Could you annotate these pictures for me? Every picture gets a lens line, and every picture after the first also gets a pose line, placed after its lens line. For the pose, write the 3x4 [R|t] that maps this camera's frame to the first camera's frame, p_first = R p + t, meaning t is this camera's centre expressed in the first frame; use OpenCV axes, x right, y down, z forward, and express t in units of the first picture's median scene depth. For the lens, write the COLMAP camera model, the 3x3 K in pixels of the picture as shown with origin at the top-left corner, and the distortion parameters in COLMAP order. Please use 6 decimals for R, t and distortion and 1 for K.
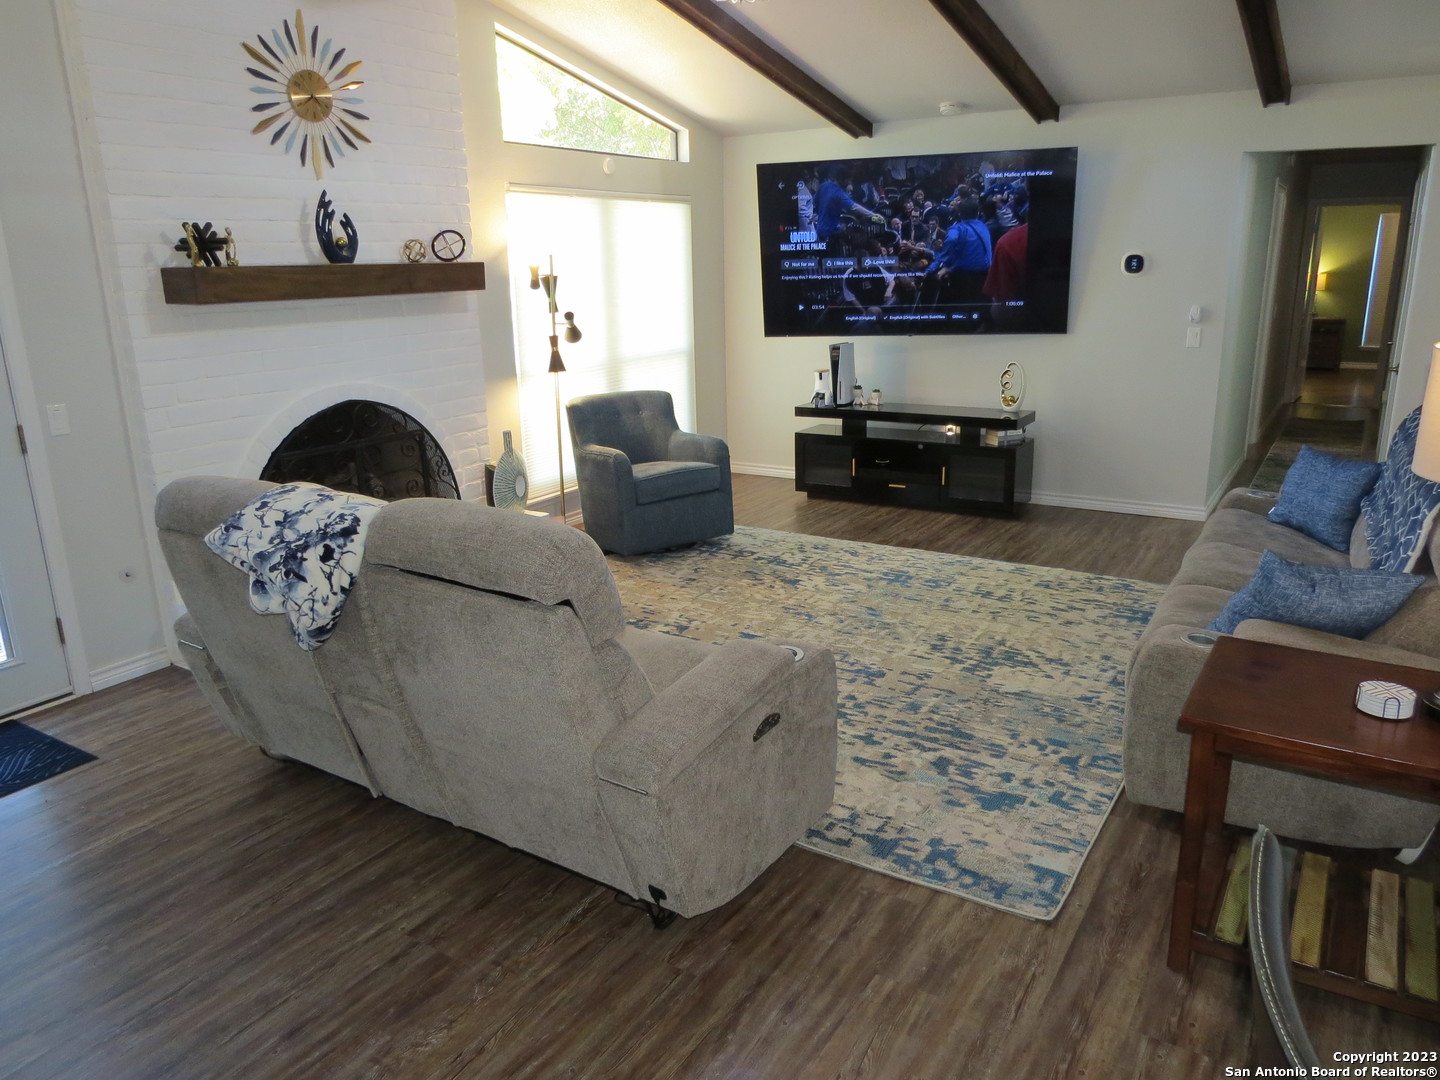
lens RADIAL K [[1024.9, 0, 727.2], [0, 1024.9, 540.1], [0, 0, 1]] dist [-0.024654, 0.006754]
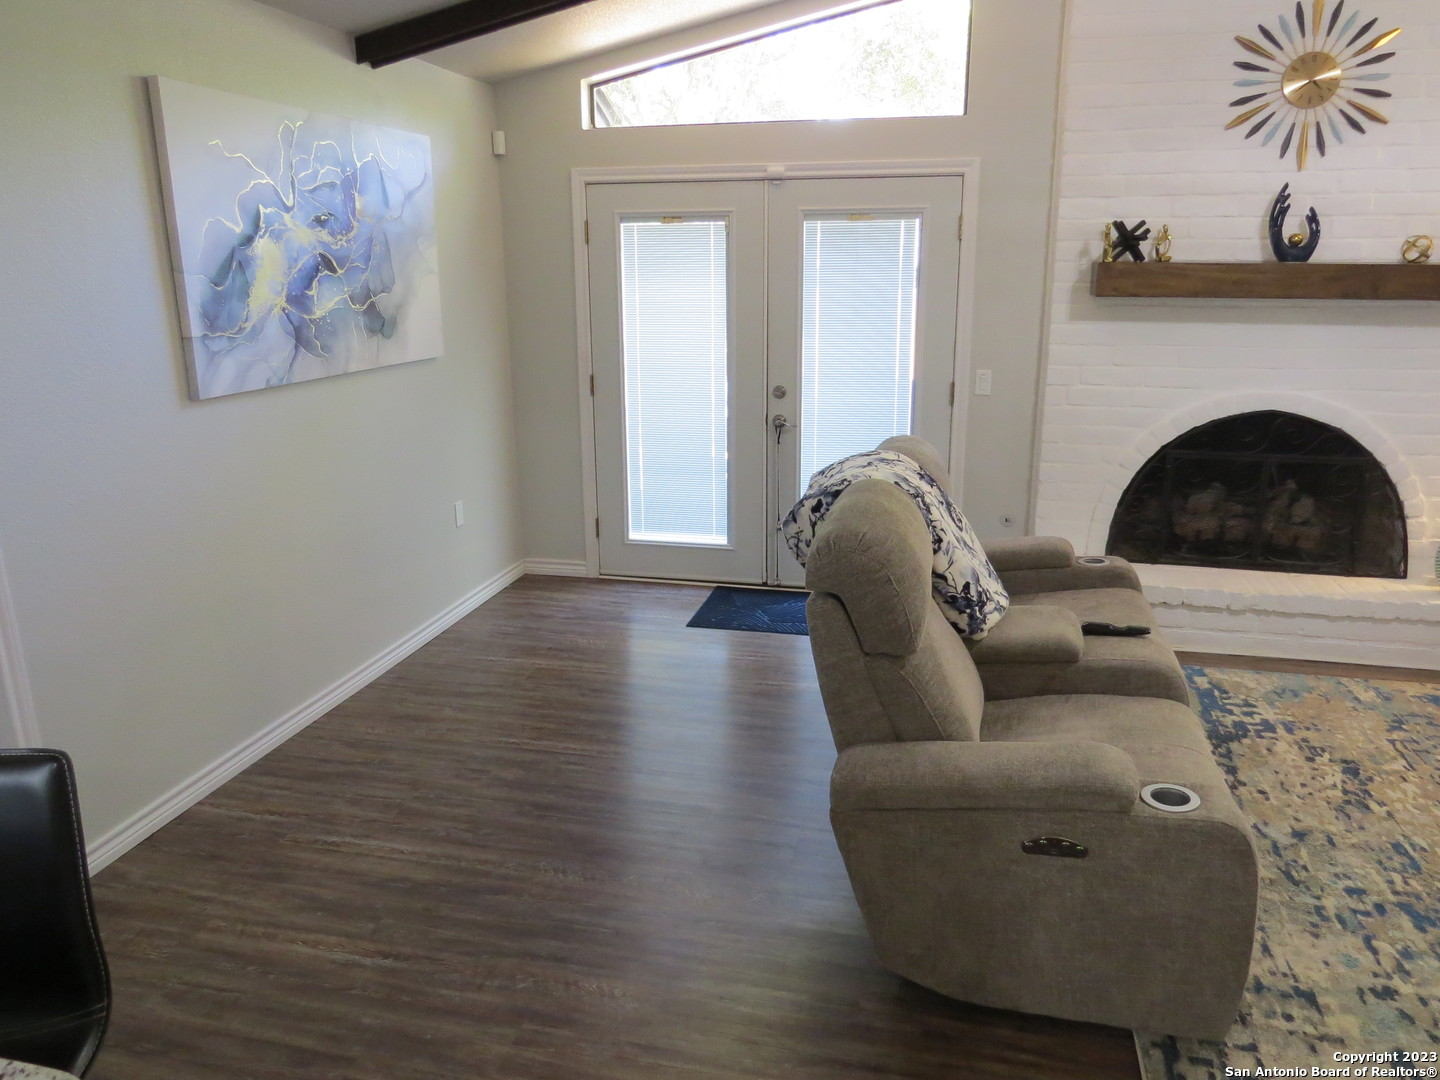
lens RADIAL K [[1024.9, 0, 723.9], [0, 1024.9, 533.5], [0, 0, 1]] dist [-0.024654, 0.006754]
pose [[0.324039, 0.261307, -0.909240, 0.381693], [-0.252603, 0.950102, 0.183027, -0.083995], [0.911696, 0.170369, 0.373877, 0.253924]]
